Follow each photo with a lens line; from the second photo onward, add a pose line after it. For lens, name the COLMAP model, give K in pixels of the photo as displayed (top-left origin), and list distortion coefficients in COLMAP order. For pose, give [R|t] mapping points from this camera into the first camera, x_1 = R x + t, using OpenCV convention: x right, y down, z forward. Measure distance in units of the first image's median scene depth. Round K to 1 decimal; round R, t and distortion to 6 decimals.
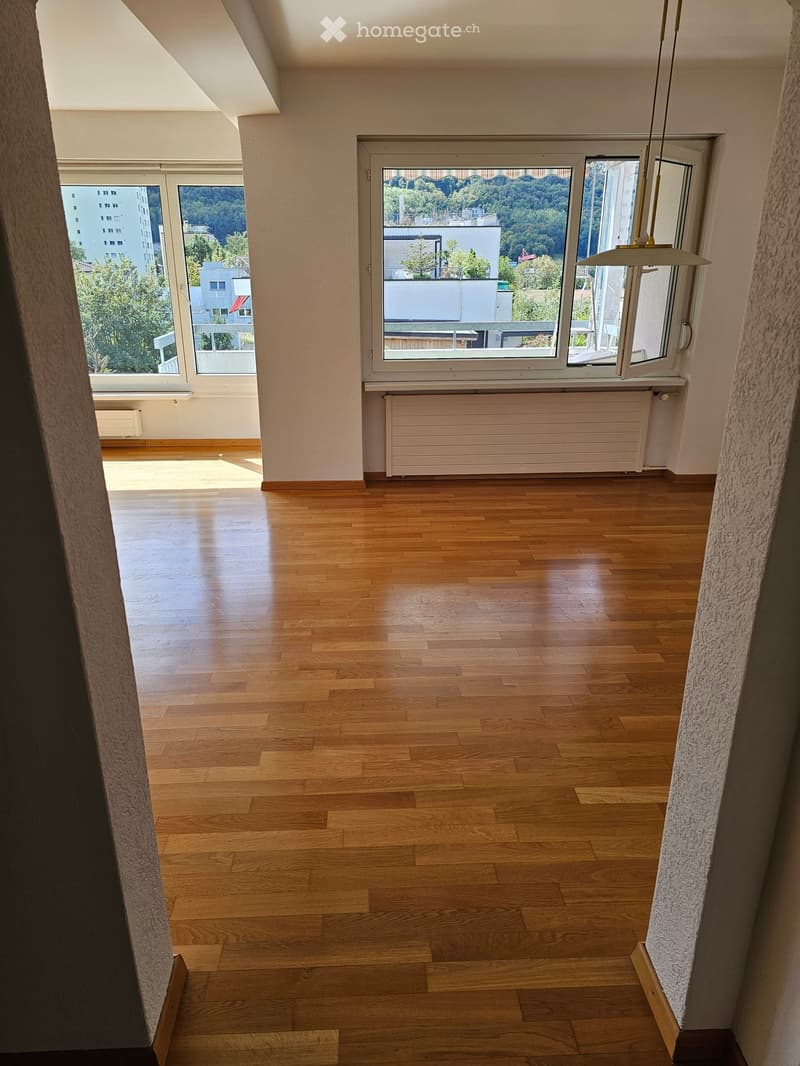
lens RADIAL K [[717.5, 0, 399.2], [0, 717.5, 535.3], [0, 0, 1]] dist [0.029199, 0.003338]
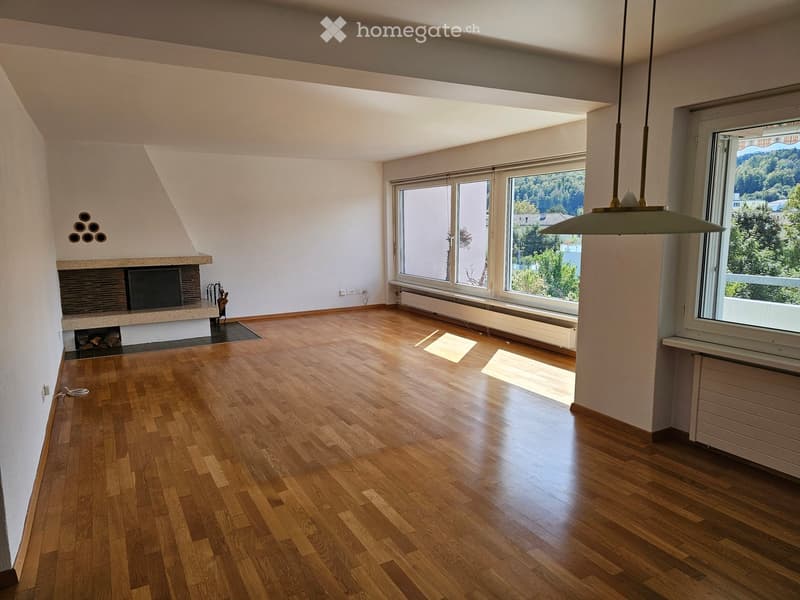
lens RADIAL K [[538.5, 0, 398.4], [0, 538.5, 298.2], [0, 0, 1]] dist [0.029199, 0.003338]
pose [[0.429829, 0.122732, -0.894530, 0.457612], [-0.311103, 0.950184, -0.019119, -0.134615], [0.847622, 0.286509, 0.446599, 0.340654]]
